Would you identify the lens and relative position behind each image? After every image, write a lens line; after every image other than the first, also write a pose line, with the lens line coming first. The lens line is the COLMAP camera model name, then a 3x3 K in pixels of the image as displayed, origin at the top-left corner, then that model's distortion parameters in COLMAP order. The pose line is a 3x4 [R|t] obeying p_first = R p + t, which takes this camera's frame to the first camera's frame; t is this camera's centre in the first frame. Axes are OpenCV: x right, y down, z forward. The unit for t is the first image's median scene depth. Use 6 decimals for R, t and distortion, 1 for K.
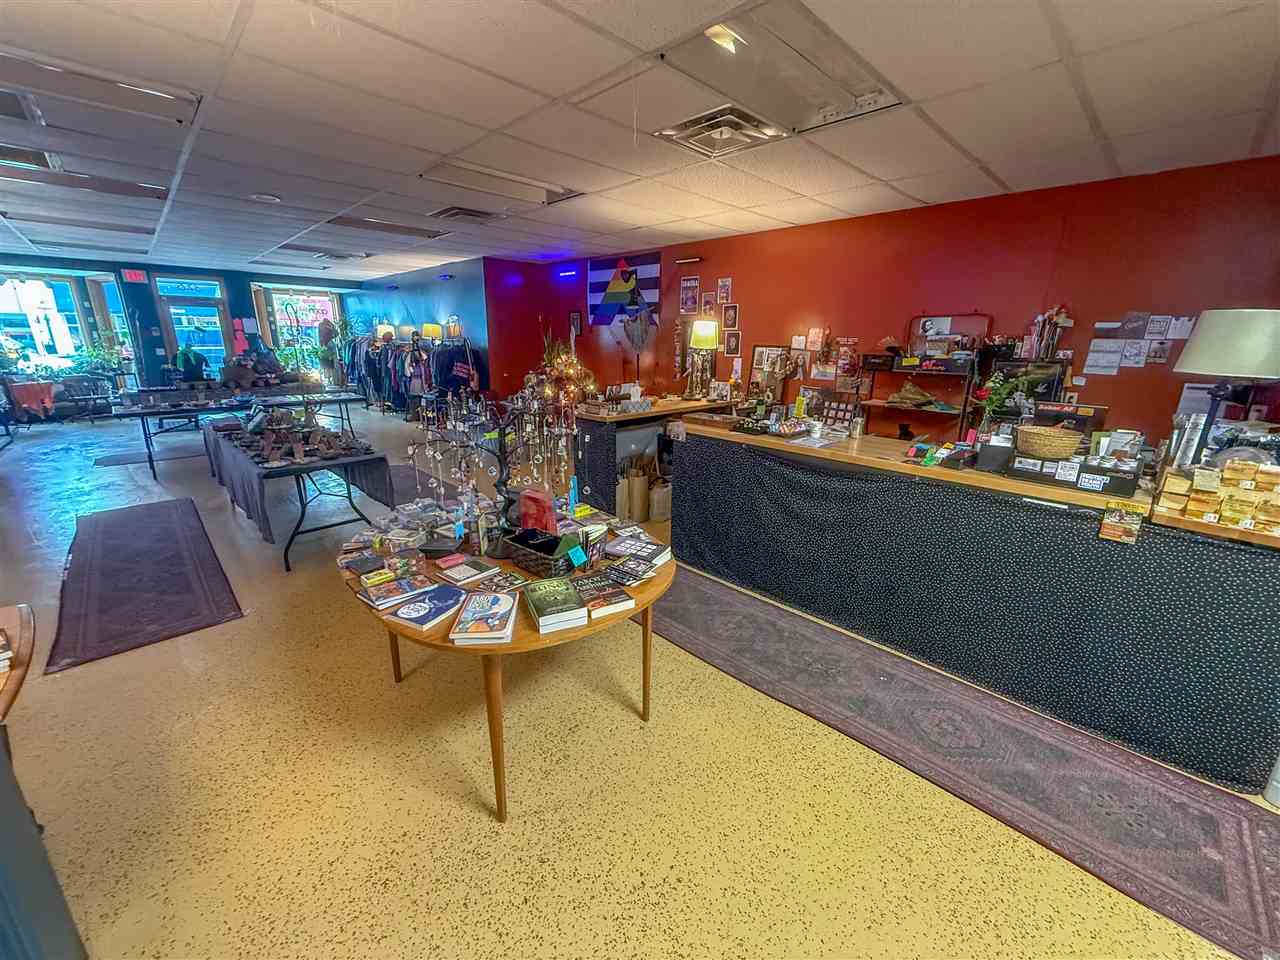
lens RADIAL K [[509.2, 0, 636.9], [0, 509.2, 483.1], [0, 0, 1]] dist [0.002561, 0.000341]
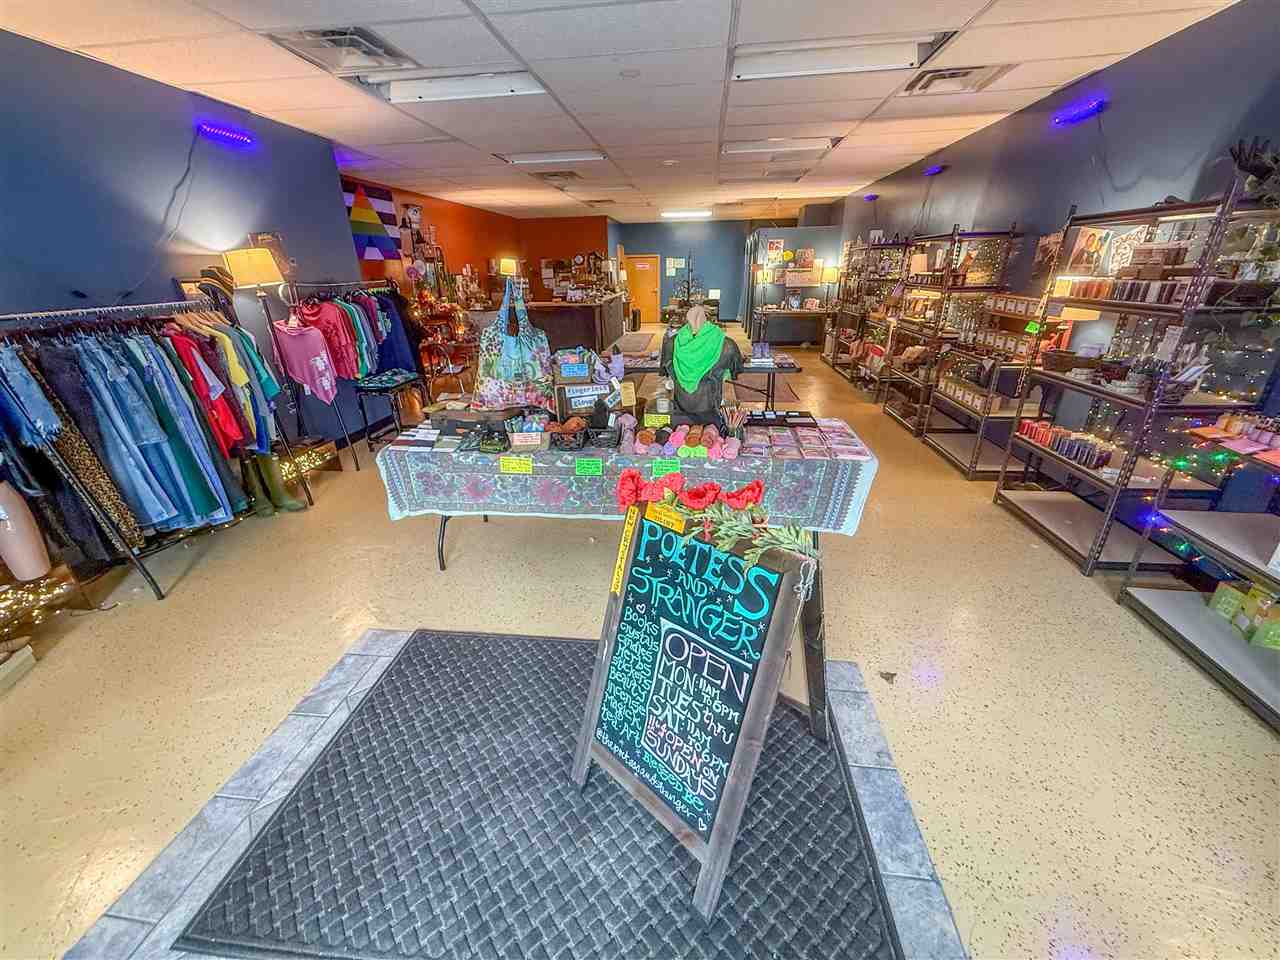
lens RADIAL K [[509.2, 0, 636.7], [0, 509.2, 478.5], [0, 0, 1]] dist [0.002561, 0.000341]
pose [[-0.625281, -0.299591, 0.720603, -1.390207], [0.230252, 0.811449, 0.537154, -0.457623], [-0.745659, 0.501792, -0.438403, 1.528083]]
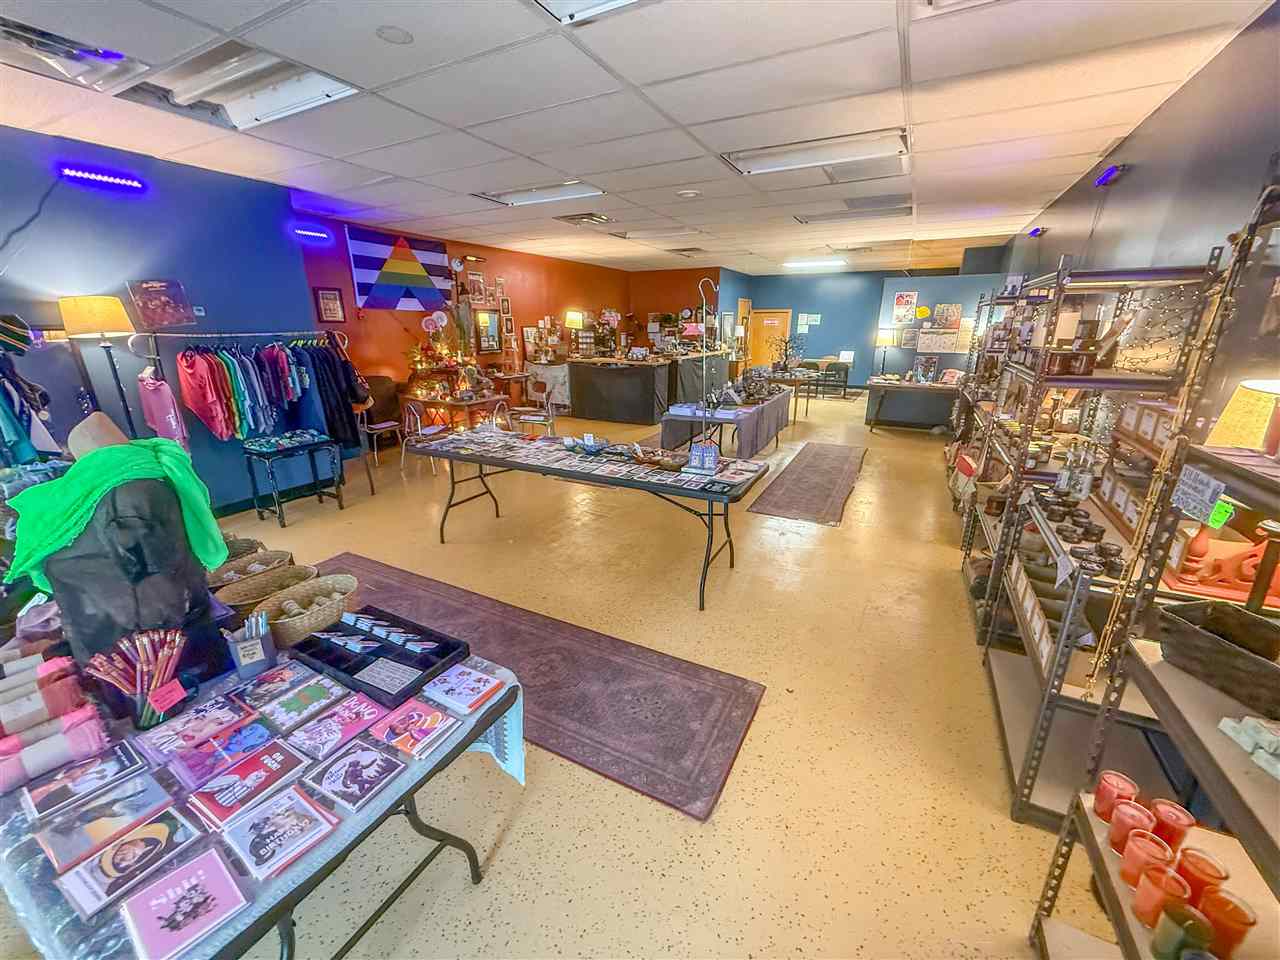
lens RADIAL K [[509.2, 0, 635.2], [0, 509.2, 477.9], [0, 0, 1]] dist [0.002561, 0.000341]
pose [[-0.307556, -0.290417, 0.906128, -1.324095], [0.263240, 0.889149, 0.374323, -0.337558], [-0.914393, 0.353654, -0.197014, 1.113482]]
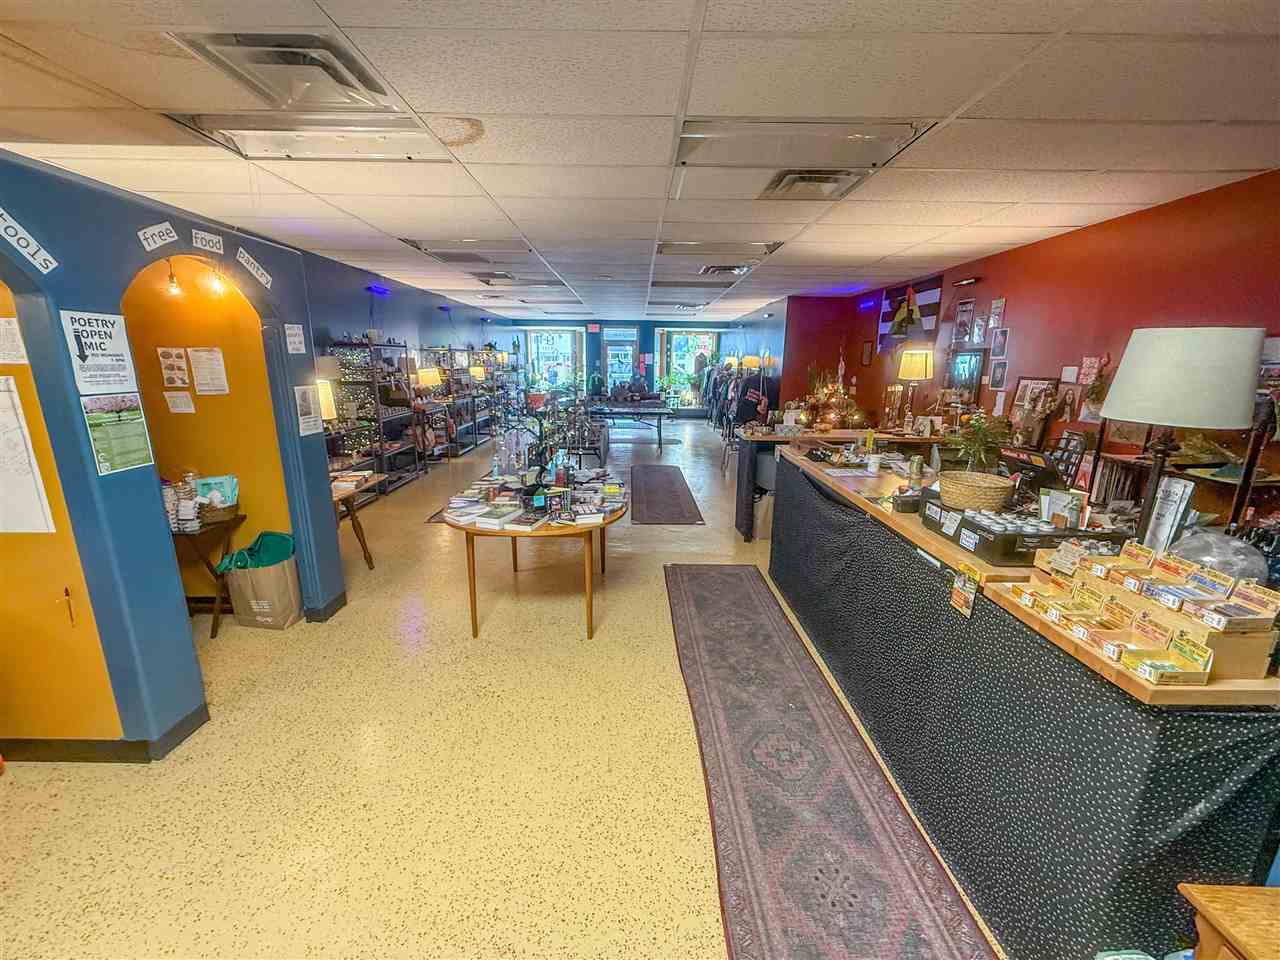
lens RADIAL K [[509.2, 0, 637.2], [0, 509.2, 479.4], [0, 0, 1]] dist [0.002561, 0.000341]
pose [[0.716856, 0.151776, -0.680501, 0.361986], [-0.193526, 0.980981, 0.014928, -0.002381], [0.669824, 0.120994, 0.732595, 0.006533]]
